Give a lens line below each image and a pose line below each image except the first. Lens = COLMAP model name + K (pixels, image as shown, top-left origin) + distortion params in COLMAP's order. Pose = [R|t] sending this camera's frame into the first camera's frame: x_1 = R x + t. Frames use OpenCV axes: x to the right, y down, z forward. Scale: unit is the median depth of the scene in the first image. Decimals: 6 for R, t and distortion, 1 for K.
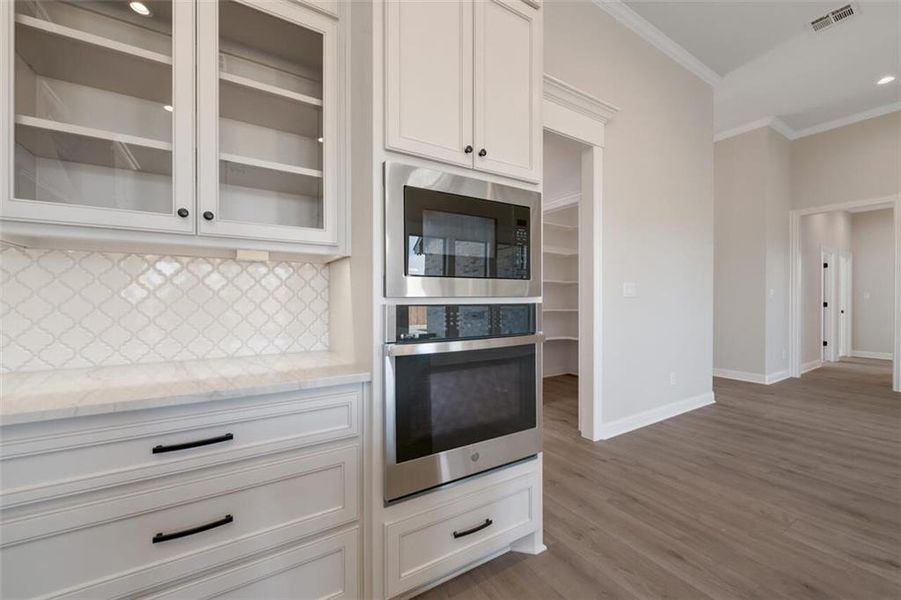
lens RADIAL K [[355.6, 0, 450.5], [0, 355.6, 300.0], [0, 0, 1]] dist [-0.001106, -0.000229]
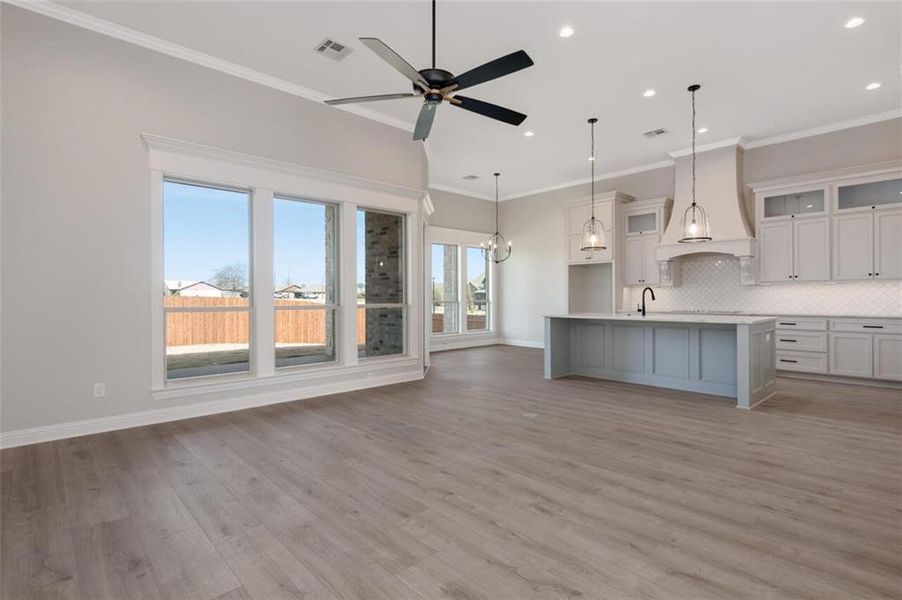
lens RADIAL K [[444.3, 0, 451.0], [0, 444.3, 300.0], [0, 0, 1]] dist [0.003461, 0.000789]
pose [[-0.981863, 0.006357, -0.189484, 2.779889], [0.004906, 0.999955, 0.008126, -0.006680], [0.189527, 0.007049, -0.981850, 2.565335]]
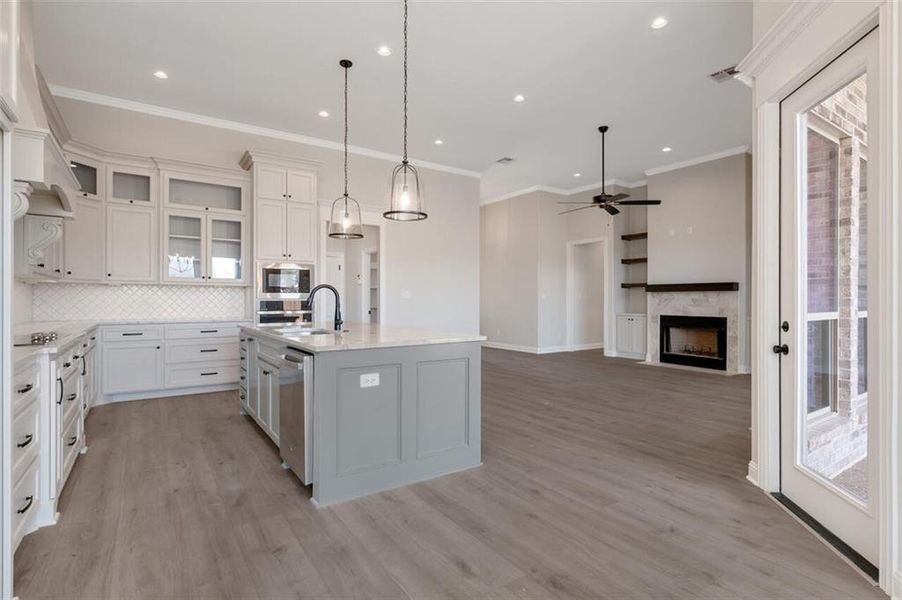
lens RADIAL K [[444.3, 0, 451.0], [0, 444.3, 300.0], [0, 0, 1]] dist [0.003461, 0.000789]
pose [[0.999104, 0.001206, 0.042305, 1.149078], [-0.001137, 0.999998, -0.001652, 0.006771], [-0.042307, 0.001602, 0.999103, -2.610043]]
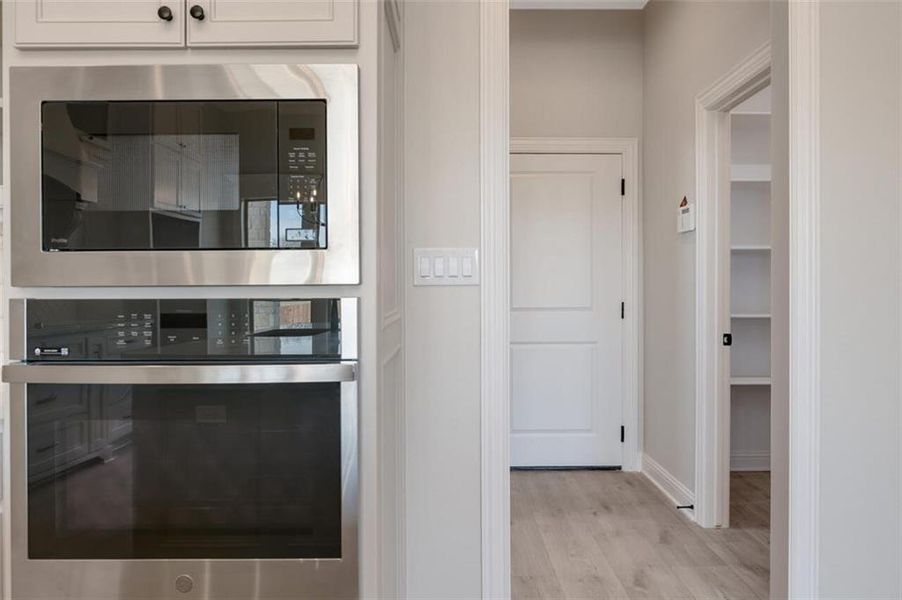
lens RADIAL K [[604.6, 0, 451.4], [0, 604.6, 287.7], [0, 0, 1]] dist [0.003764, 0.001138]
pose [[0.849817, -0.002025, -0.527073, 0.717057], [0.003583, 0.999992, 0.001934, -0.004914], [0.527065, -0.003532, 0.849818, 0.351051]]
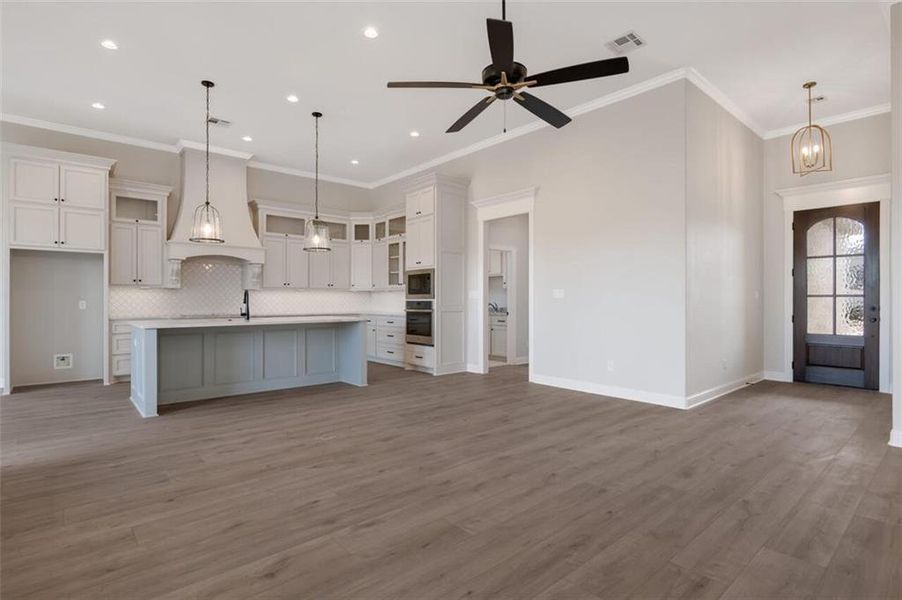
lens RADIAL K [[451.4, 0, 456.5], [0, 451.4, 297.9], [0, 0, 1]] dist [-0.000021, 0.000143]
pose [[0.165974, -0.003609, -0.986124, 4.121831], [-0.003003, 0.999987, -0.004165, -0.002067], [0.986126, 0.003652, 0.165961, 0.459061]]
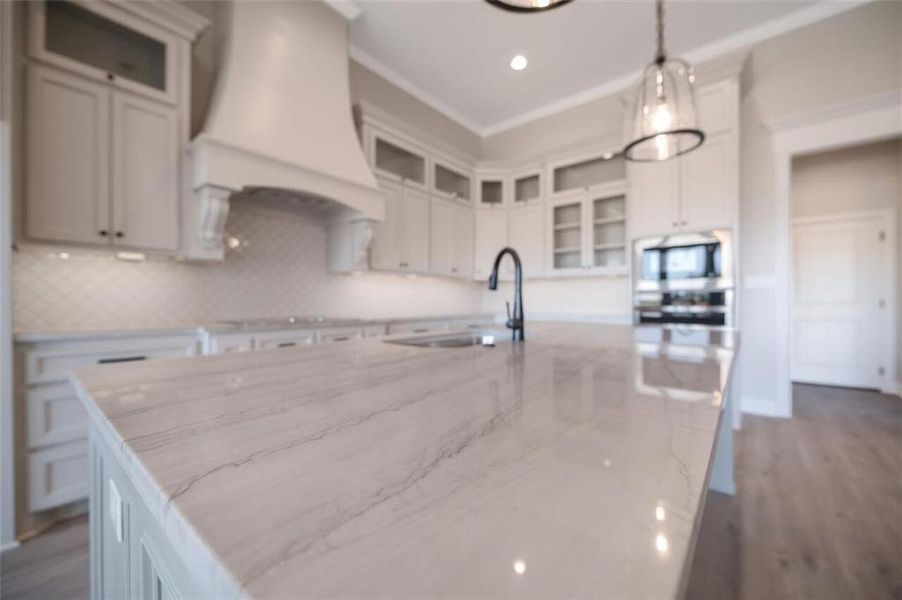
lens RADIAL K [[356.0, 0, 451.0], [0, 356.0, 300.0], [0, 0, 1]] dist [-0.001106, -0.000229]
pose [[0.319849, -0.000304, -0.947468, 1.396432], [-0.000629, 1.000000, -0.000533, 0.052915], [0.947468, 0.000767, 0.319849, -0.874409]]
